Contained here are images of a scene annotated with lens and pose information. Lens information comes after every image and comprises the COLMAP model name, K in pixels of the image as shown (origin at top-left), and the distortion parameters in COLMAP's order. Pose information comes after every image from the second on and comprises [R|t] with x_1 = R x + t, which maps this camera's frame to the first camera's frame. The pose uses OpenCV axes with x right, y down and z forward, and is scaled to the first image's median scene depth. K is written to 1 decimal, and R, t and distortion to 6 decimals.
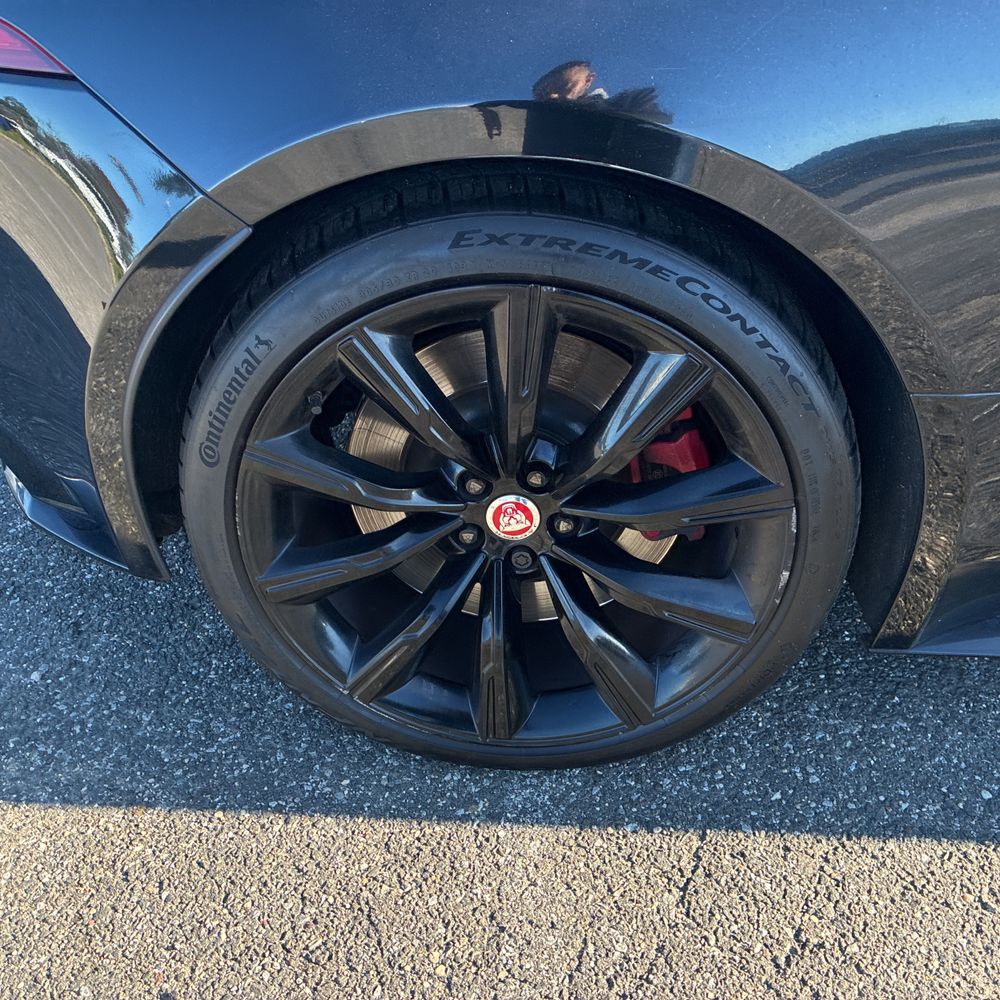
lens RADIAL K [[1023.0, 0, 500.6], [0, 1023.0, 478.9], [0, 0, 1]] dist [0.034162, -0.012634]
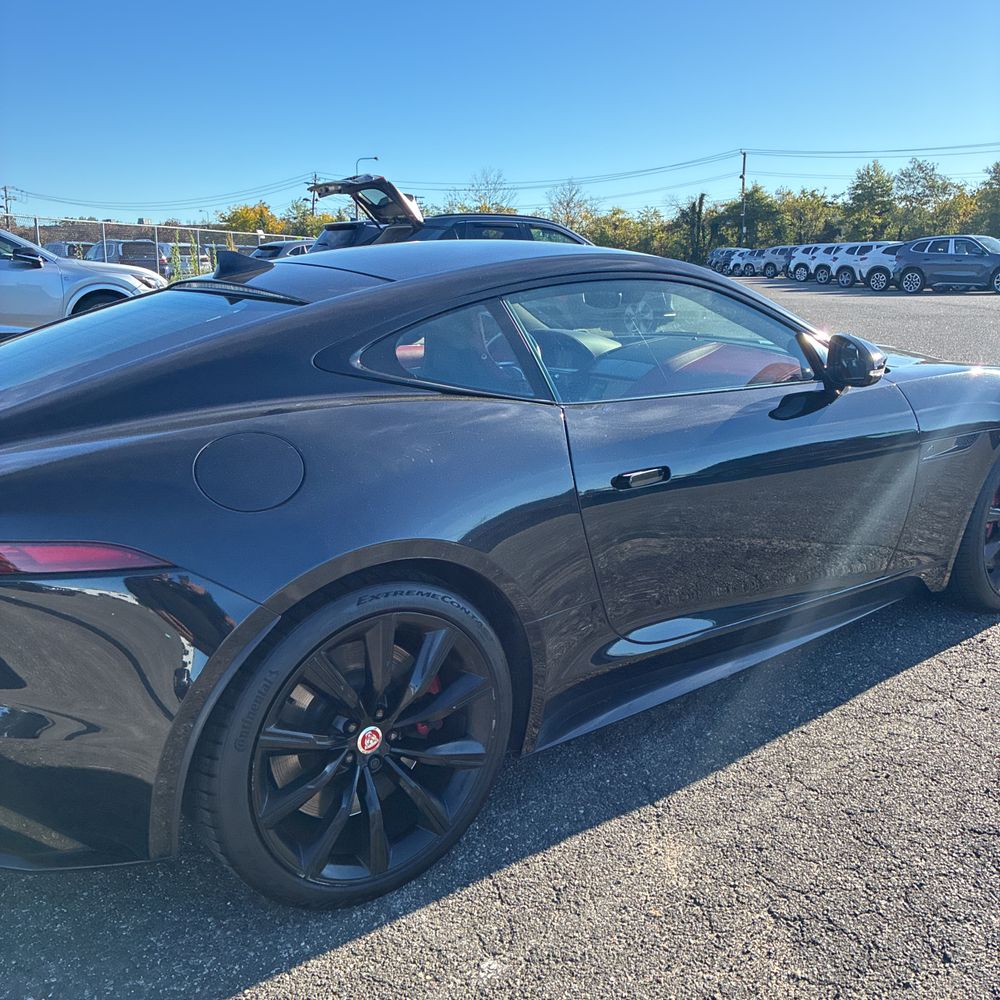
lens RADIAL K [[1044.7, 0, 507.0], [0, 1044.7, 503.0], [0, 0, 1]] dist [0.022603, 0.010283]
pose [[0.741827, -0.142044, 0.655375, -1.038224], [0.350238, 0.915490, -0.198018, 0.111909], [-0.571861, 0.376433, 0.728885, -0.765170]]
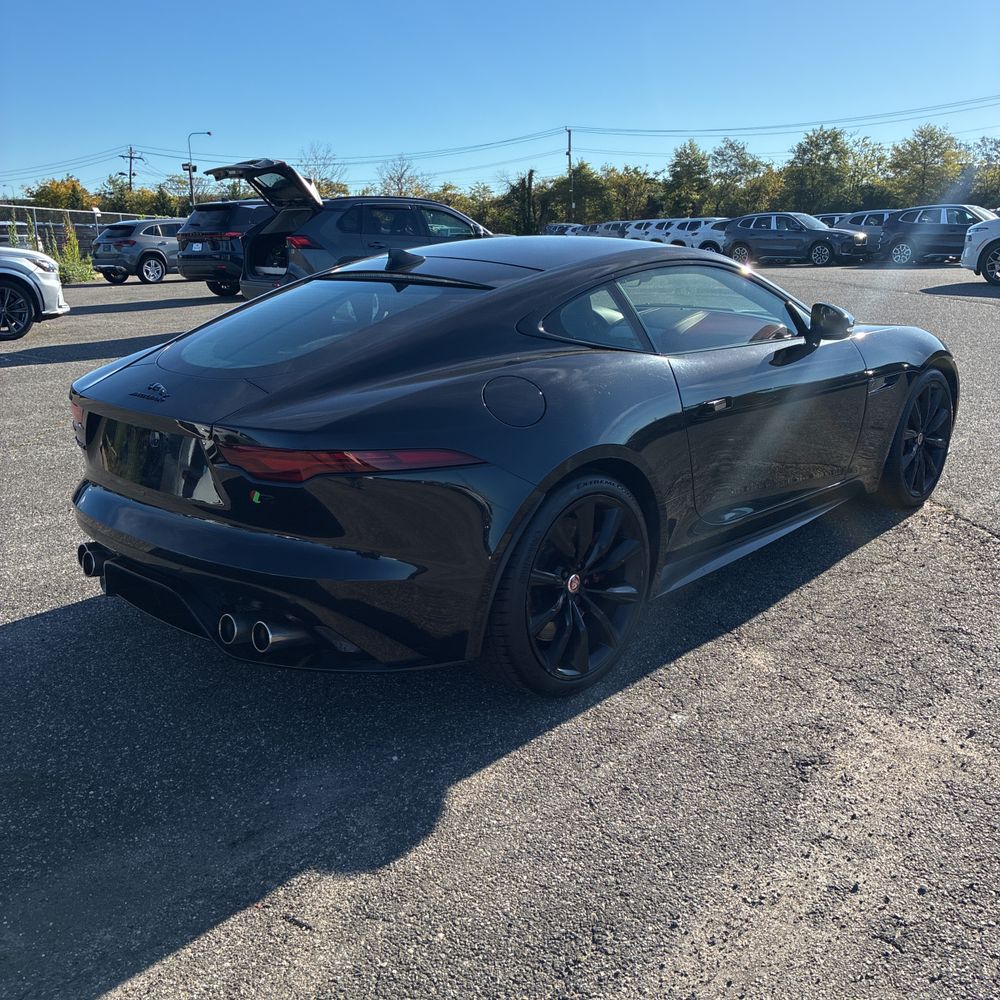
lens RADIAL K [[1071.6, 0, 500.0], [0, 1071.6, 500.0], [0, 0, 1]] dist [0.007632, 0.029288]
pose [[0.615781, -0.185066, 0.765875, -2.387889], [0.419585, 0.899757, -0.119939, 0.098580], [-0.666905, 0.395206, 0.631704, -0.844368]]
